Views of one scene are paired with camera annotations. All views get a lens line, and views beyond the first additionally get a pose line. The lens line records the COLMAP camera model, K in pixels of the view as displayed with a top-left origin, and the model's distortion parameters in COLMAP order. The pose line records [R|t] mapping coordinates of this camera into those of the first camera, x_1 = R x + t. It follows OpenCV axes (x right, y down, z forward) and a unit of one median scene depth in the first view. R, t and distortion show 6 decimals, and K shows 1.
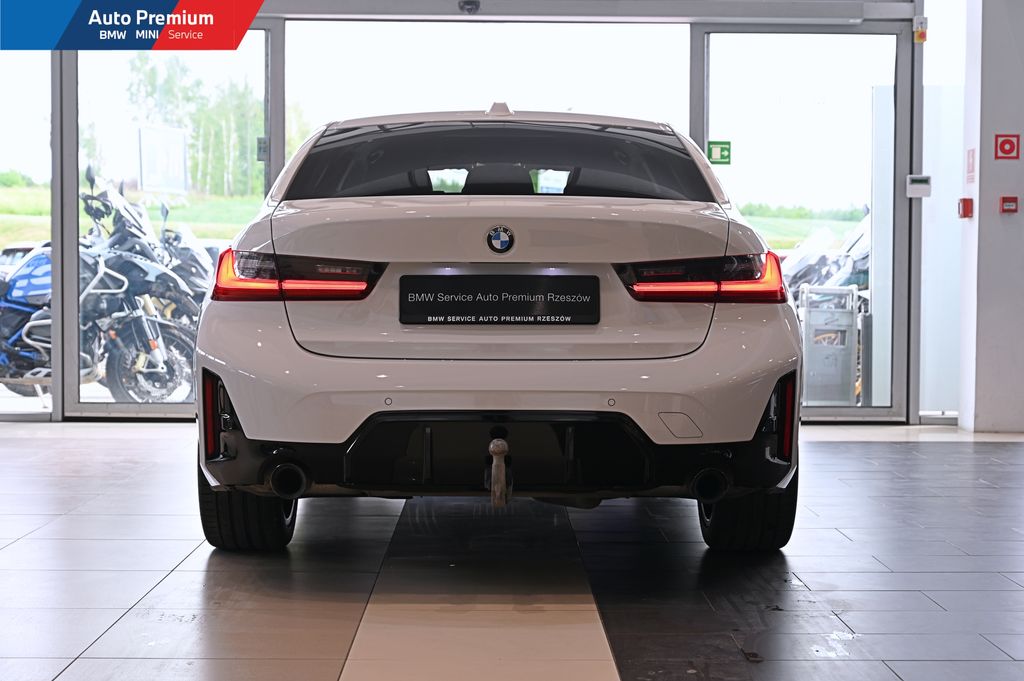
lens RADIAL K [[1767.8, 0, 512.0], [0, 1767.8, 340.5], [0, 0, 1]] dist [0.017768, 0.025526]
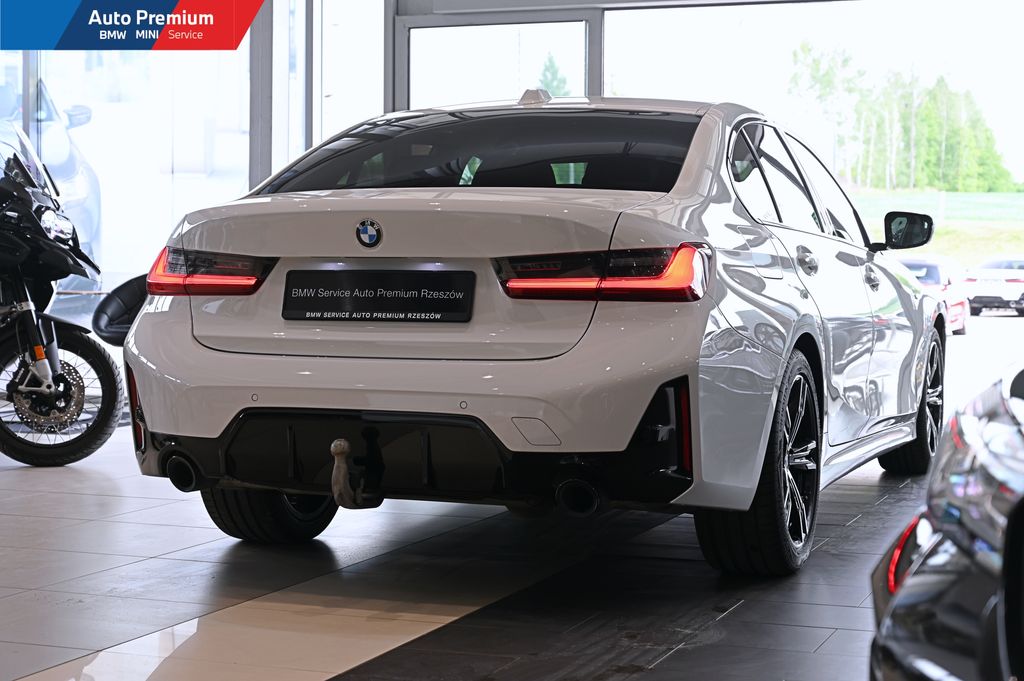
lens RADIAL K [[1812.7, 0, 512.0], [0, 1812.7, 340.5], [0, 0, 1]] dist [0.015957, 0.003574]
pose [[0.932071, 0.016304, -0.361908, 0.419735], [-0.015823, 0.999866, 0.004293, -0.003974], [0.361929, 0.001725, 0.932204, 0.102237]]
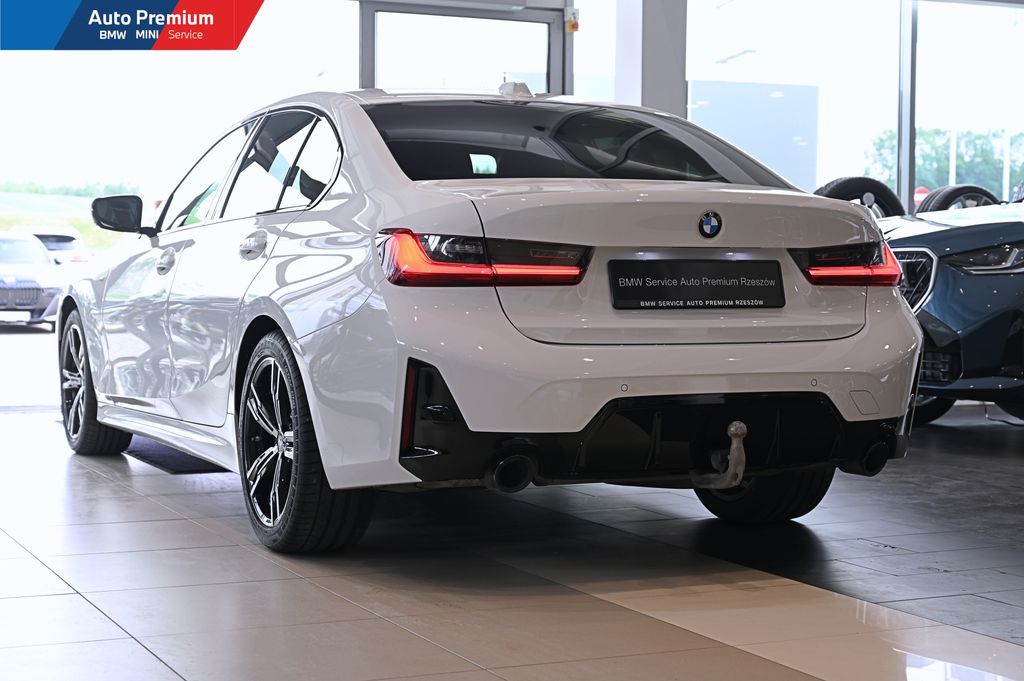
lens RADIAL K [[1812.7, 0, 512.0], [0, 1812.7, 340.5], [0, 0, 1]] dist [0.015957, 0.003574]
pose [[0.913923, -0.017116, 0.405527, -0.522941], [0.012798, 0.999829, 0.013355, -0.006066], [-0.405686, -0.007016, 0.913985, 0.096853]]
